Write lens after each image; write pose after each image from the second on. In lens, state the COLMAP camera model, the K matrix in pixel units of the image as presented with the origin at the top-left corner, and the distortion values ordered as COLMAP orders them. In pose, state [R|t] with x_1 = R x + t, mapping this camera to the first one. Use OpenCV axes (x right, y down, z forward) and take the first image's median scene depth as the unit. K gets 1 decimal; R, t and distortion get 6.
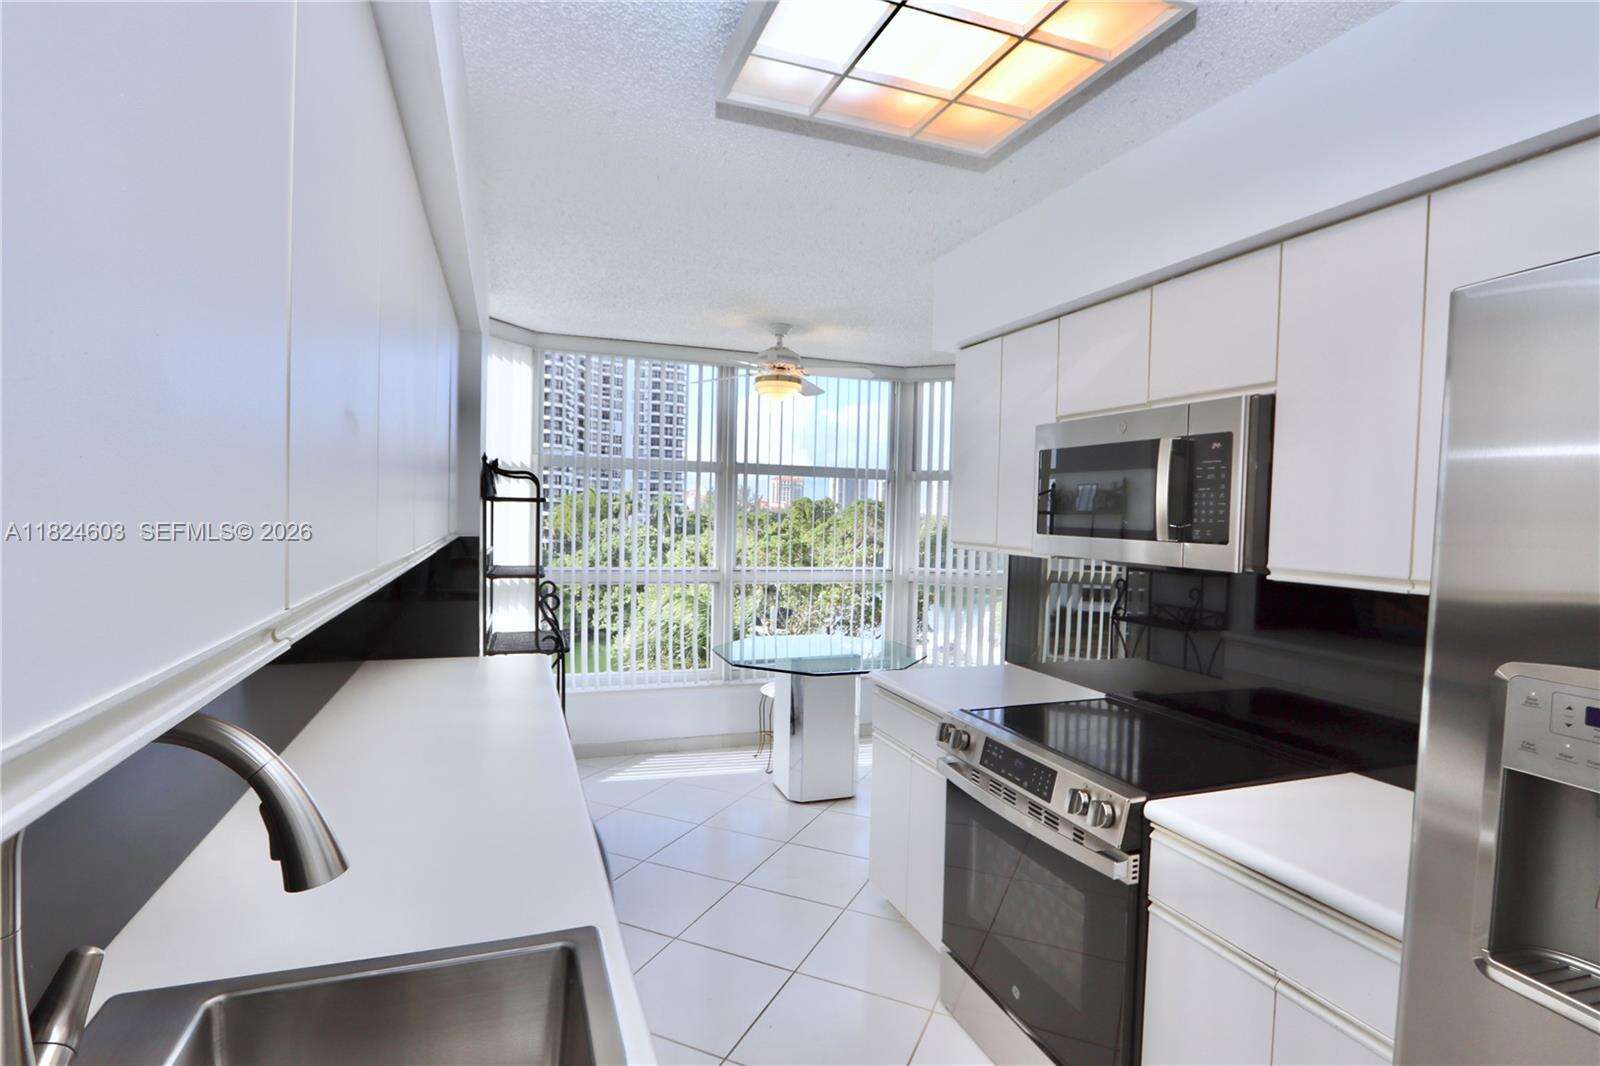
lens RADIAL K [[799.6, 0, 806.0], [0, 799.6, 547.1], [0, 0, 1]] dist [-0.025365, 0.000015]
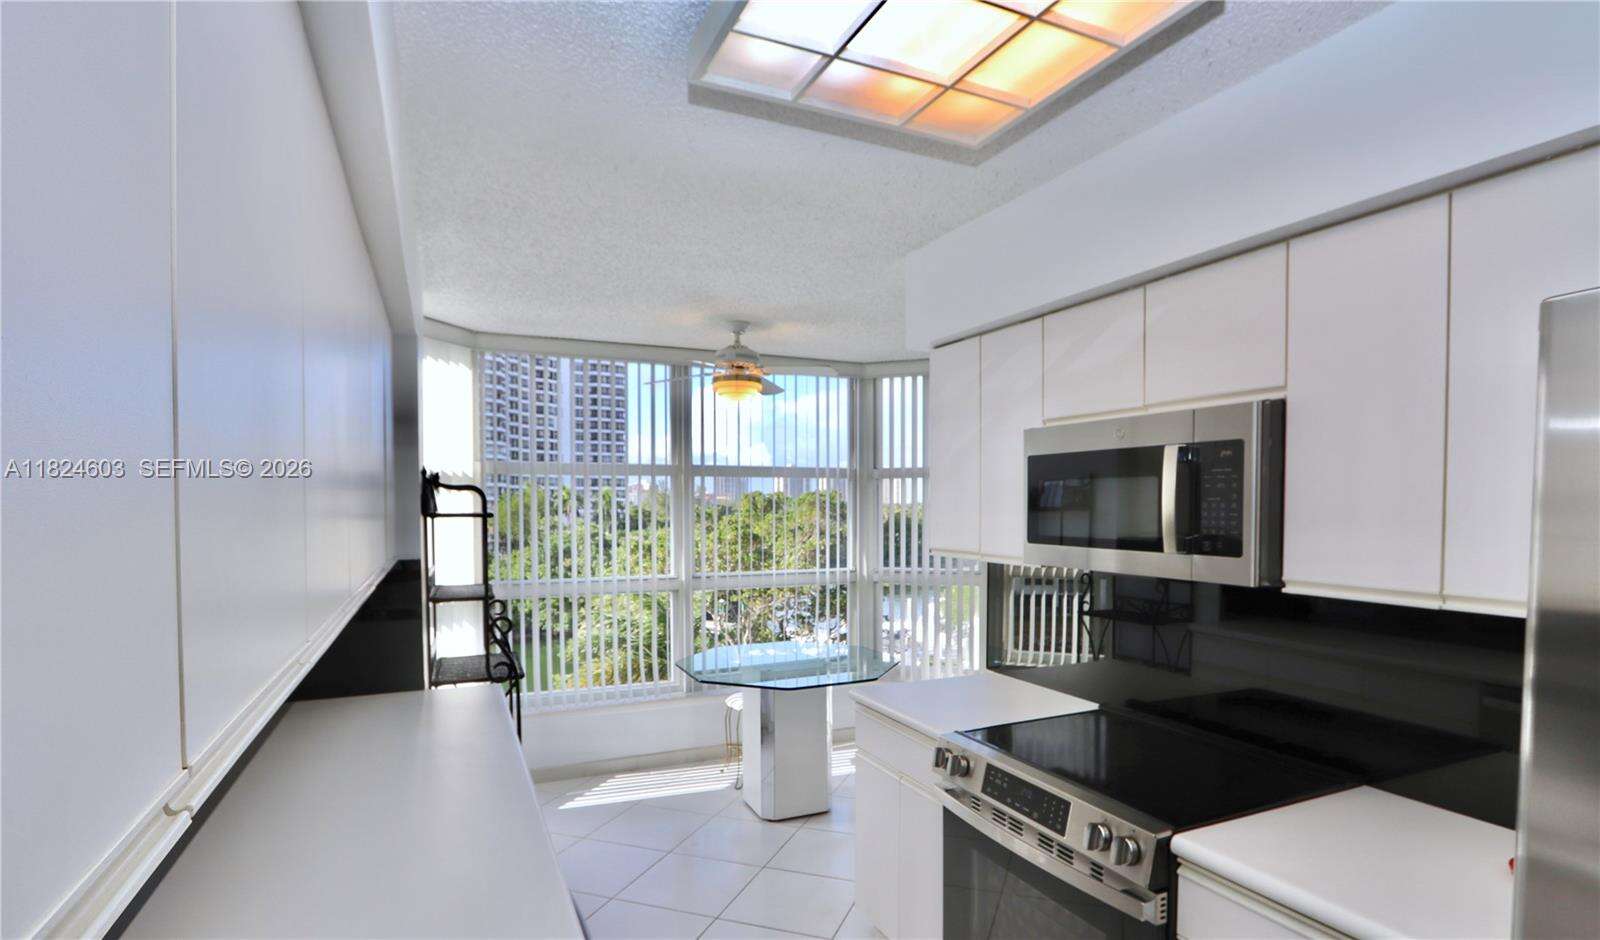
lens RADIAL K [[801.0, 0, 820.0], [0, 801.0, 532.5], [0, 0, 1]] dist [-0.028759, 0.000005]
pose [[0.996079, -0.029061, 0.083559, -0.039219], [0.029664, 0.999542, -0.005989, -0.032178], [-0.083346, 0.008444, 0.996485, 0.070409]]
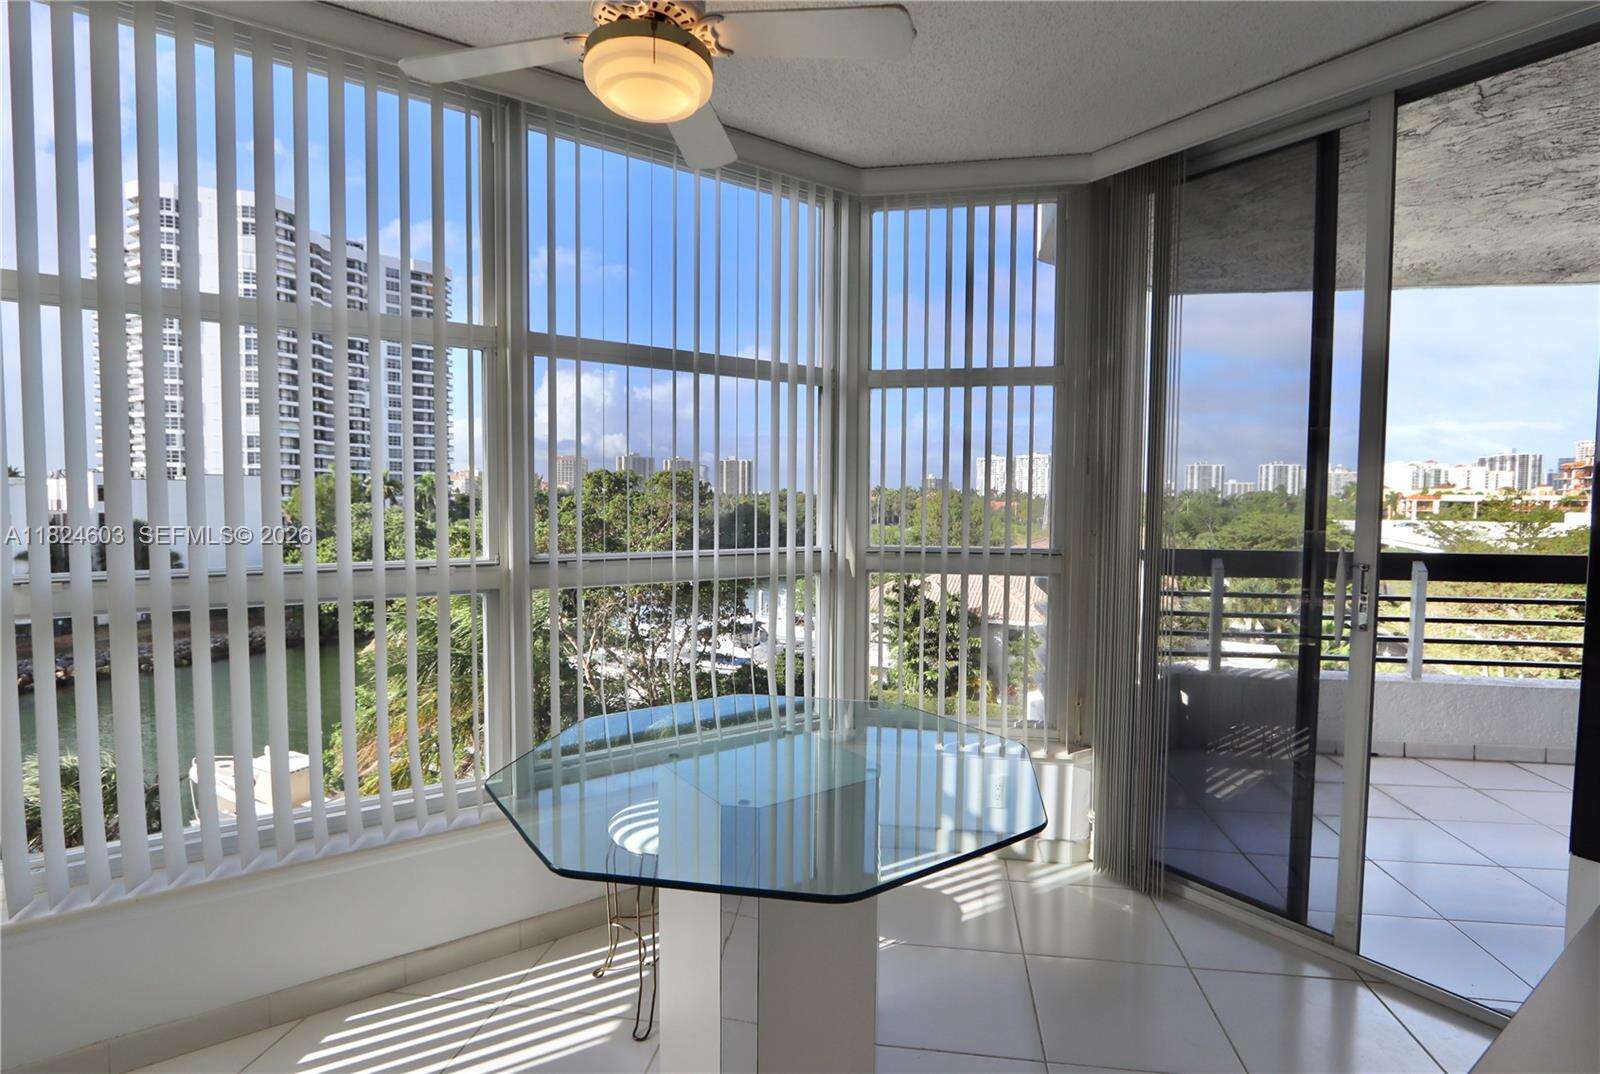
lens RADIAL K [[804.4, 0, 800.0], [0, 804.4, 537.0], [0, 0, 1]] dist [-0.001146, -0.000090]
pose [[0.967085, -0.027029, 0.253012, -0.123911], [0.023857, 0.999594, 0.015598, 0.019565], [-0.253331, -0.009049, 0.967337, 1.099581]]
